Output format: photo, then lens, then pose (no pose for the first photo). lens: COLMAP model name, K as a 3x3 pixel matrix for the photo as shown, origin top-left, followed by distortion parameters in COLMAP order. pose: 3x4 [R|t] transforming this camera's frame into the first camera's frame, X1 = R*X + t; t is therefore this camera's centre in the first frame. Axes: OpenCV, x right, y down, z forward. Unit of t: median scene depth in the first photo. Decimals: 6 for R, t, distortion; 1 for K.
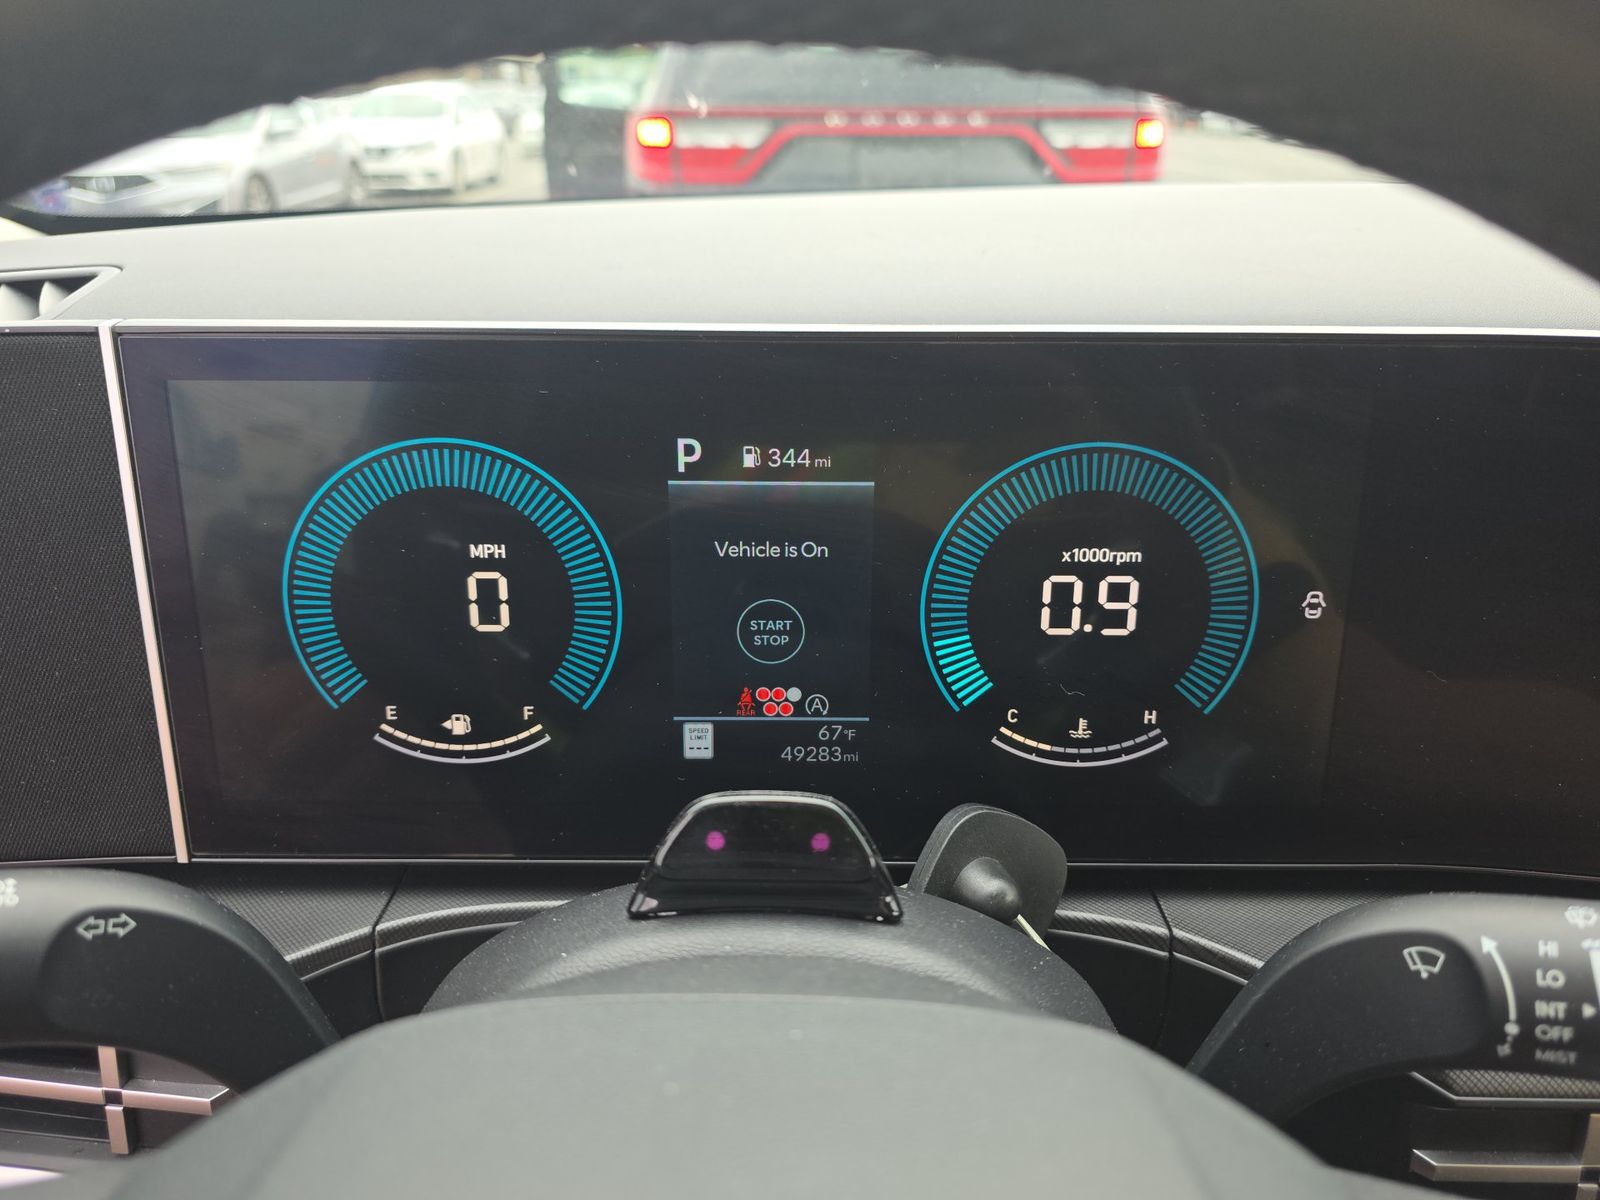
lens RADIAL K [[1079.8, 0, 807.3], [0, 1079.8, 599.0], [0, 0, 1]] dist [0.025326, -0.018329]
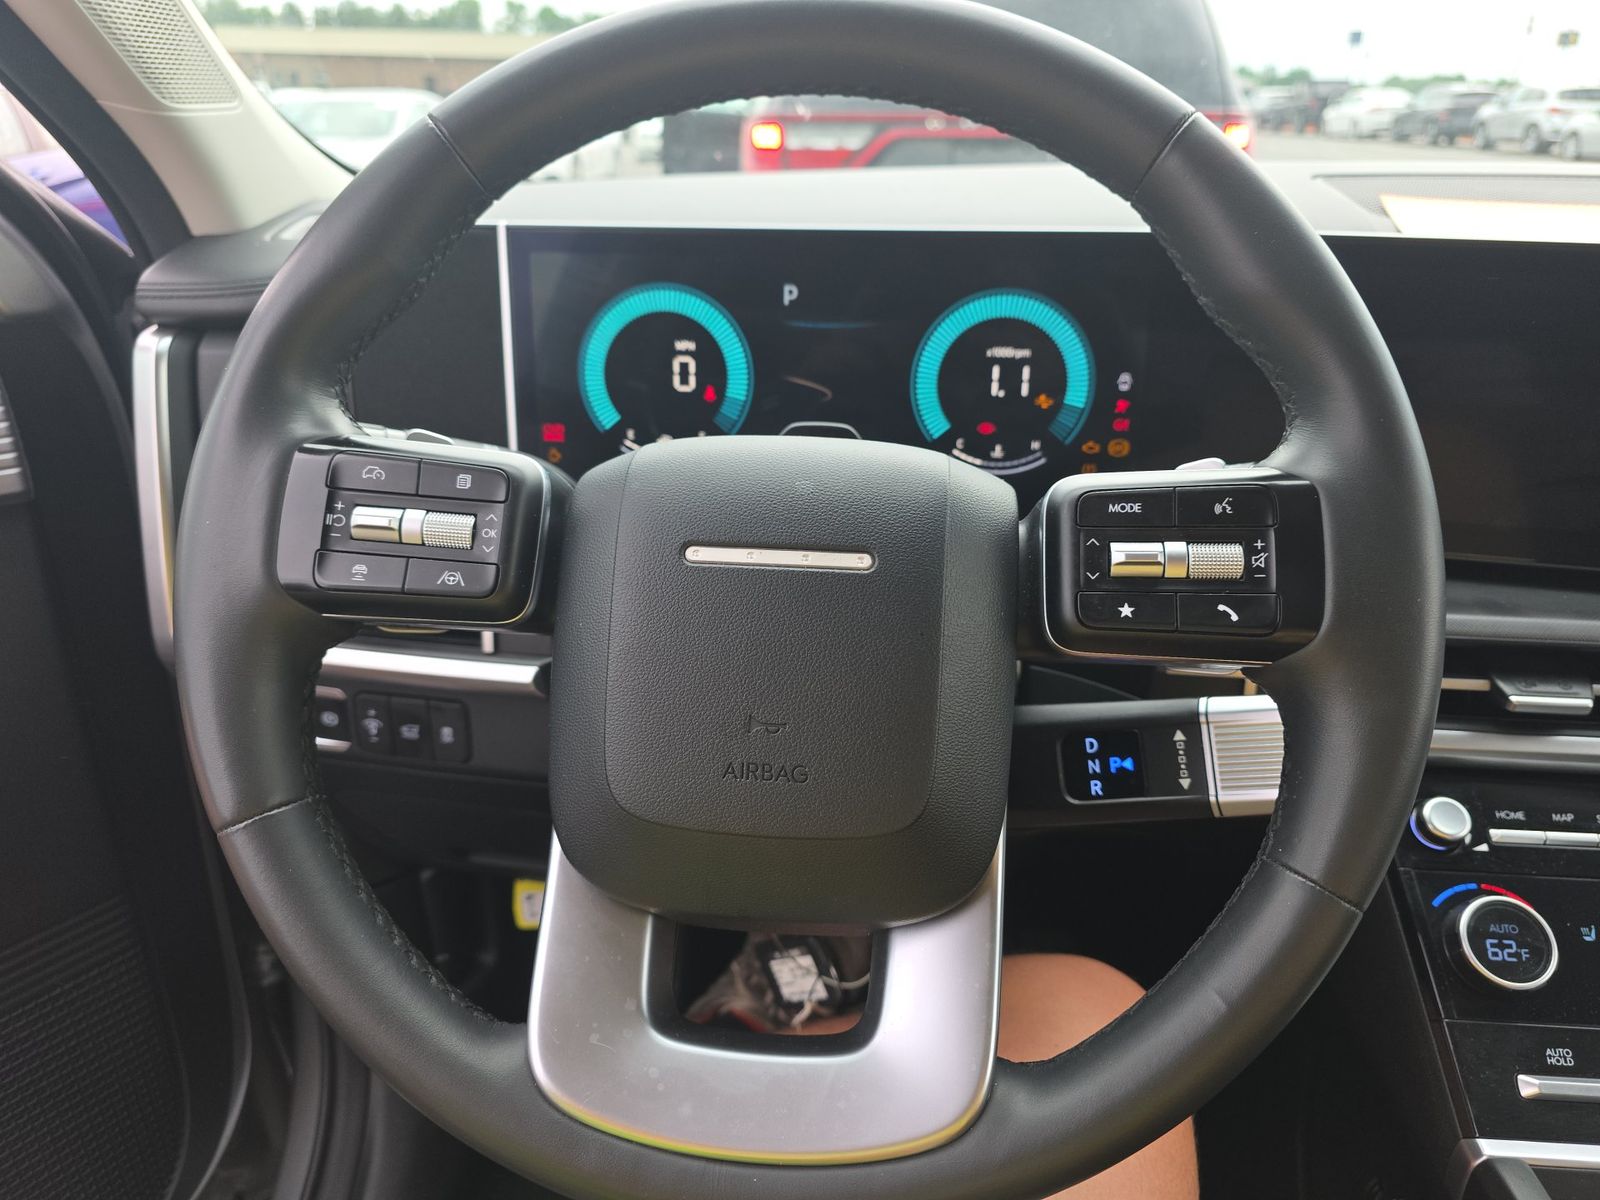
lens RADIAL K [[1079.8, 0, 836.2], [0, 1079.8, 605.6], [0, 0, 1]] dist [0.025326, -0.018329]
pose [[0.997674, 0.027364, -0.062437, 0.100661], [-0.027291, 0.999625, 0.002022, 0.387957], [0.062469, -0.000313, 0.998047, -0.864224]]
